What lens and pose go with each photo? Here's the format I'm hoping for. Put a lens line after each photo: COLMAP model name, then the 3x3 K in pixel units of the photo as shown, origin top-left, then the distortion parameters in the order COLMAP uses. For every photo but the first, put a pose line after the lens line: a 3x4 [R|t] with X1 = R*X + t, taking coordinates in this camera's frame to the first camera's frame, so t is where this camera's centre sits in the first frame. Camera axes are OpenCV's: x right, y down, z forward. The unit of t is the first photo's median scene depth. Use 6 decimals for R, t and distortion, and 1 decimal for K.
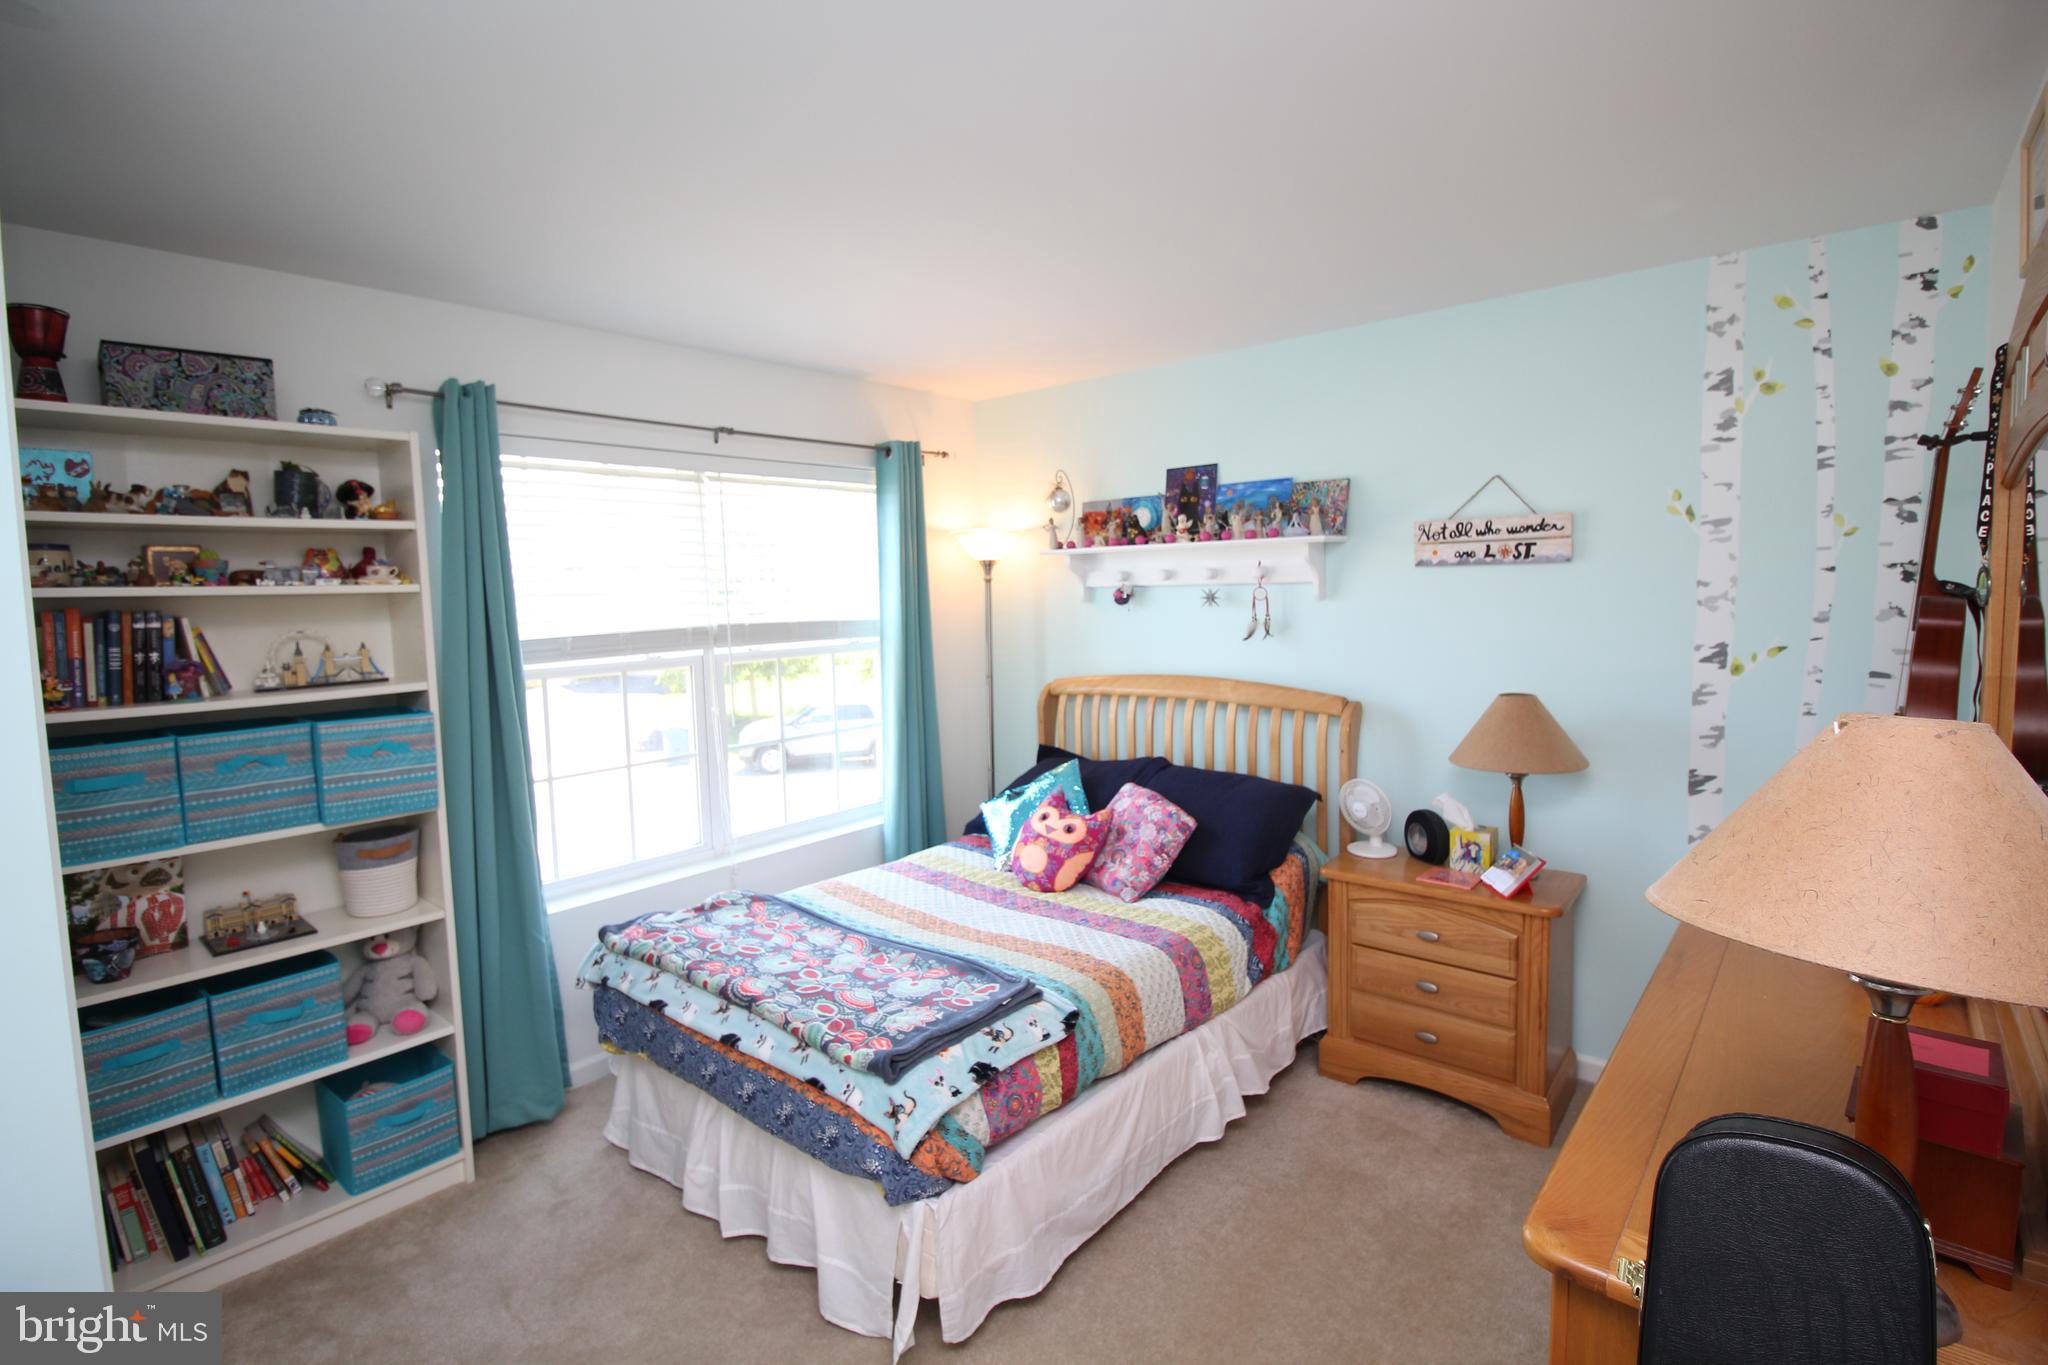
lens RADIAL K [[946.2, 0, 1018.7], [0, 946.2, 676.7], [0, 0, 1]] dist [-0.007044, -0.006938]
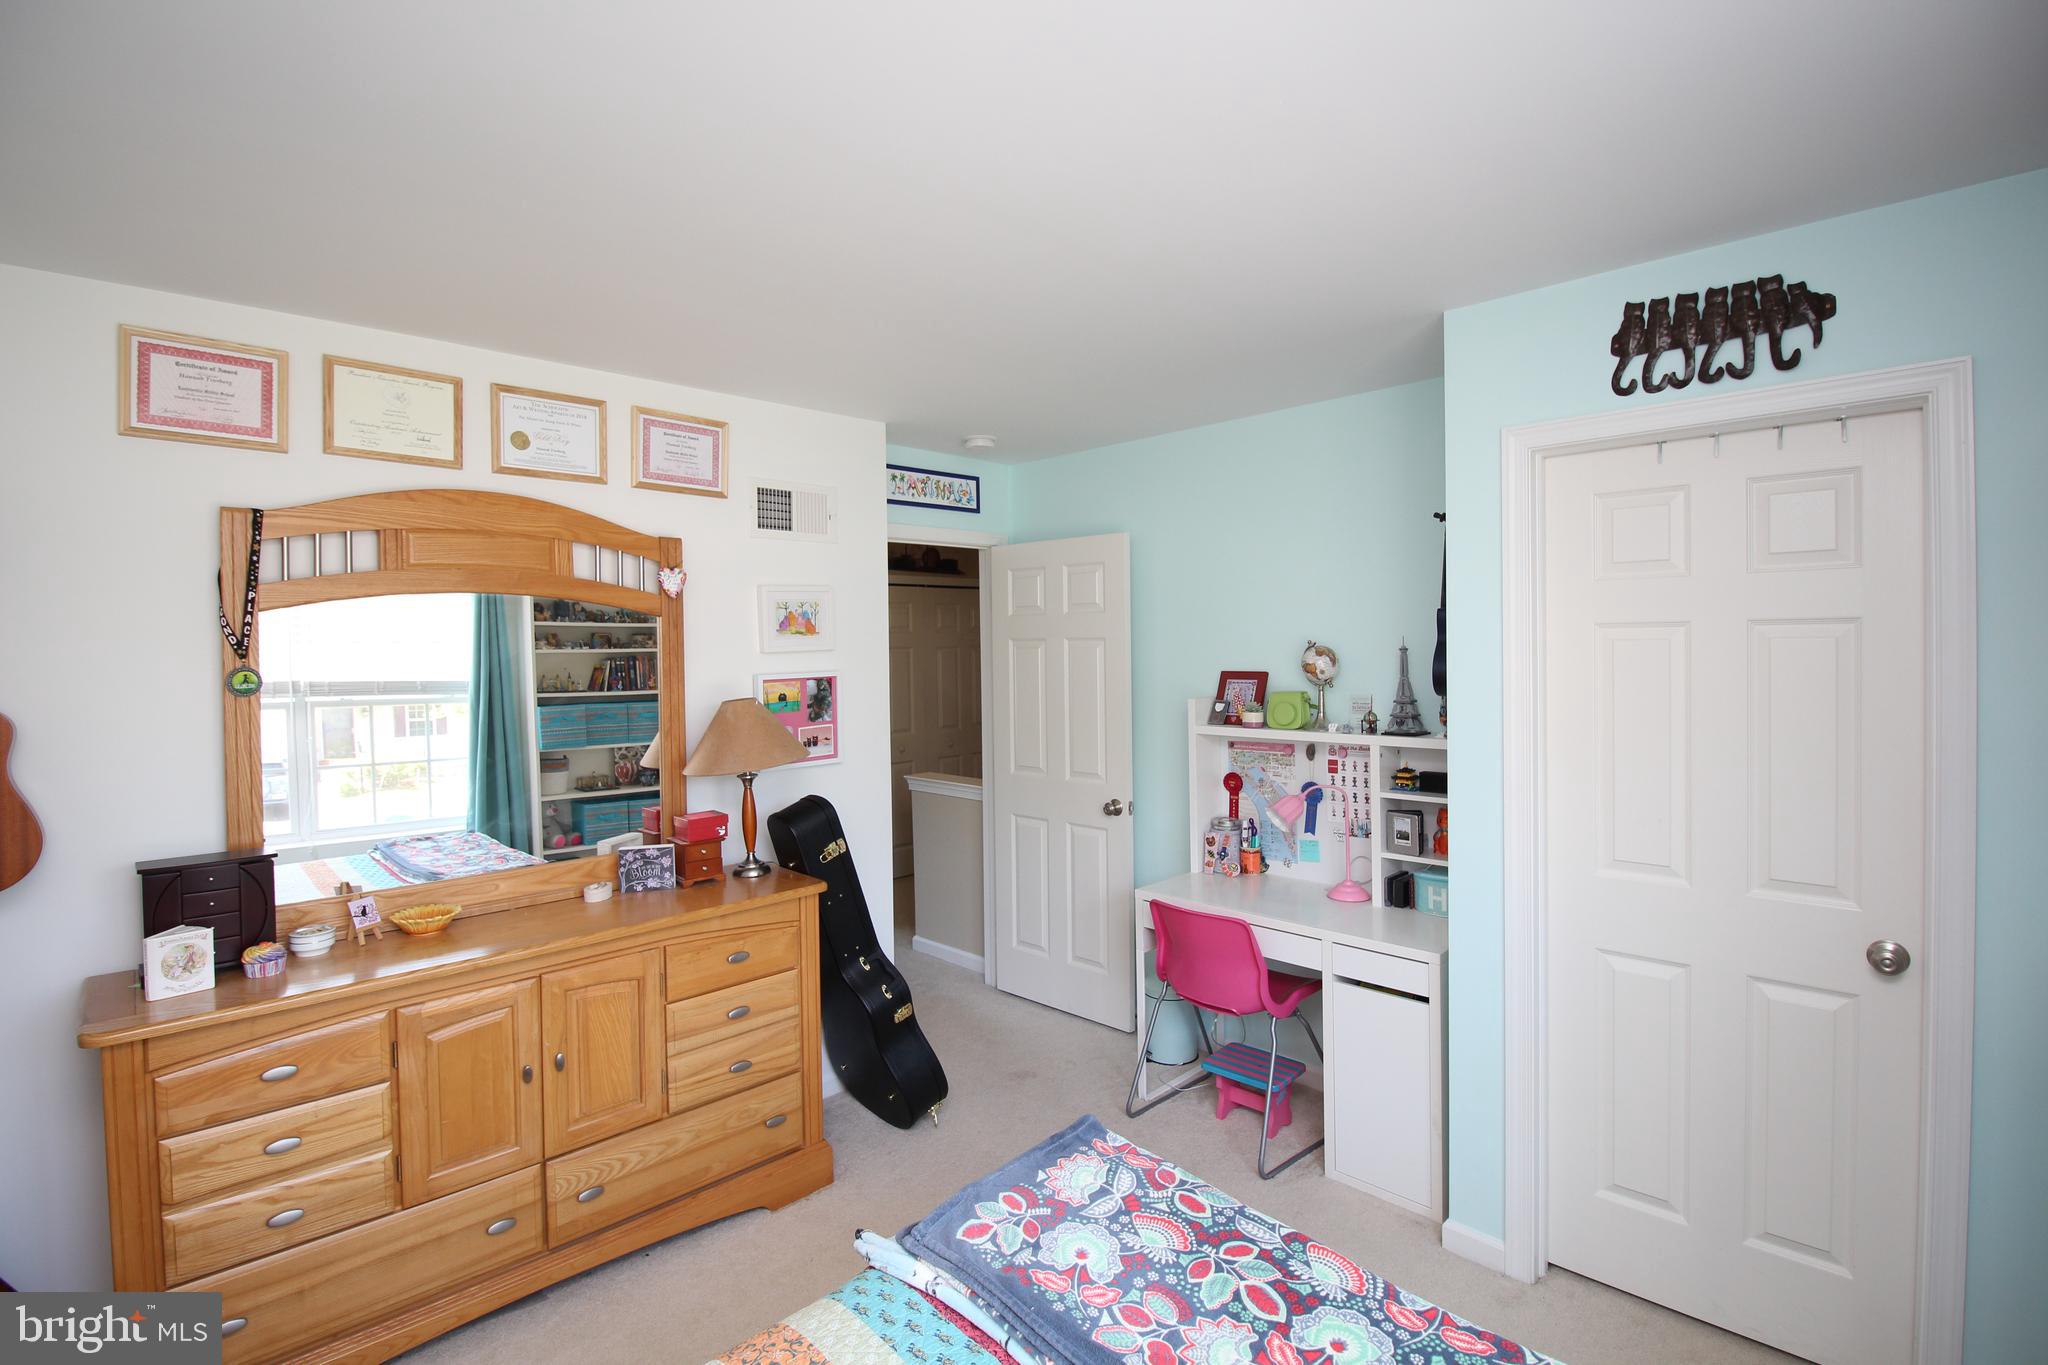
lens RADIAL K [[946.2, 0, 1028.7], [0, 946.2, 672.7], [0, 0, 1]] dist [-0.007044, -0.006938]
pose [[-0.996314, 0.032165, 0.079527, -0.142583], [0.040639, 0.993391, 0.107340, -0.153788], [-0.075548, 0.110176, -0.991037, 1.652110]]
